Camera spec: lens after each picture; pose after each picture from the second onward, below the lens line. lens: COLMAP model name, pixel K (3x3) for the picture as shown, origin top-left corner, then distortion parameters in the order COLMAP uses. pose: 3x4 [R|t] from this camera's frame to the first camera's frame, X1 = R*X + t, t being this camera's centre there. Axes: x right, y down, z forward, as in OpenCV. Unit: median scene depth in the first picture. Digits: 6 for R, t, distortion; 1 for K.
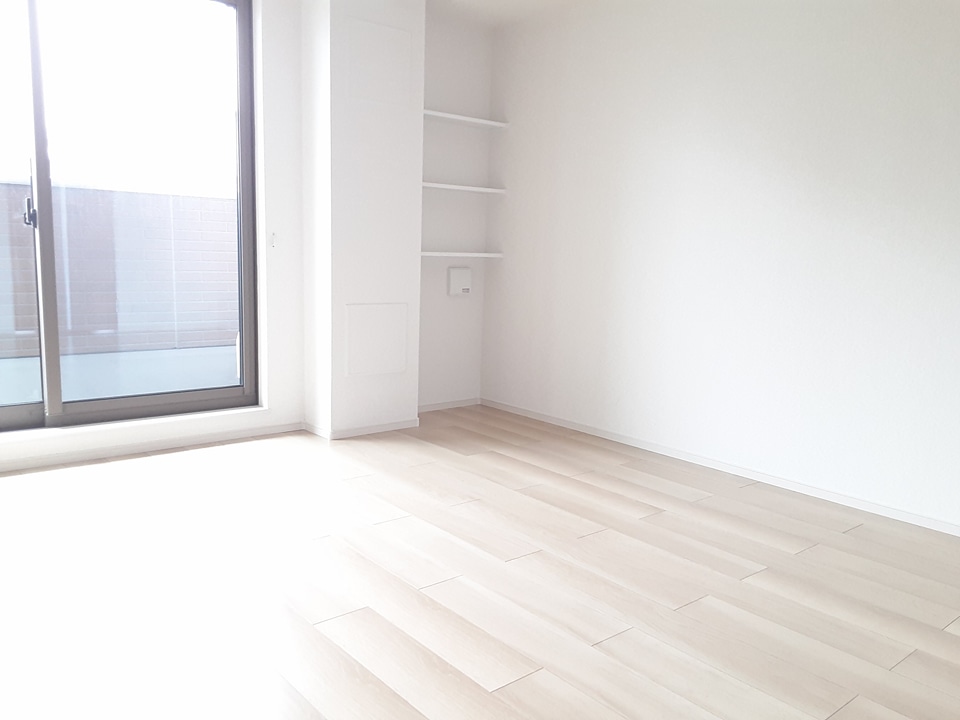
lens RADIAL K [[784.6, 0, 480.0], [0, 784.6, 360.0], [0, 0, 1]] dist [0.018331, -0.001669]
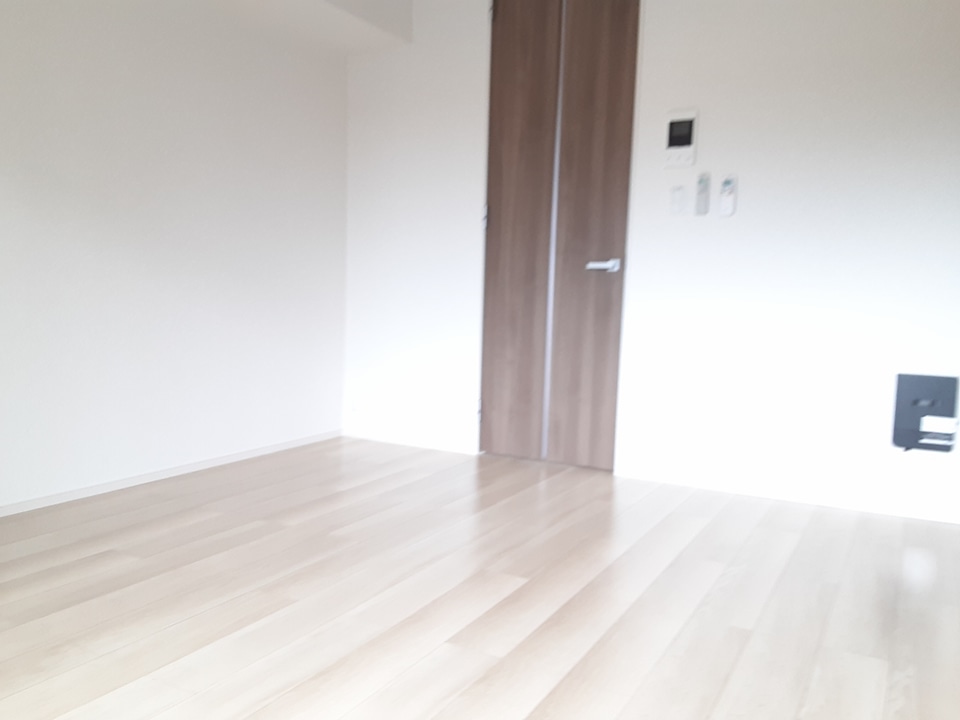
lens RADIAL K [[784.6, 0, 480.0], [0, 784.6, 360.0], [0, 0, 1]] dist [0.018331, -0.001669]
pose [[-0.353138, -0.140413, 0.924974, -0.784261], [0.101616, 0.977068, 0.187117, -0.160512], [-0.930036, 0.160070, -0.330772, 0.951184]]
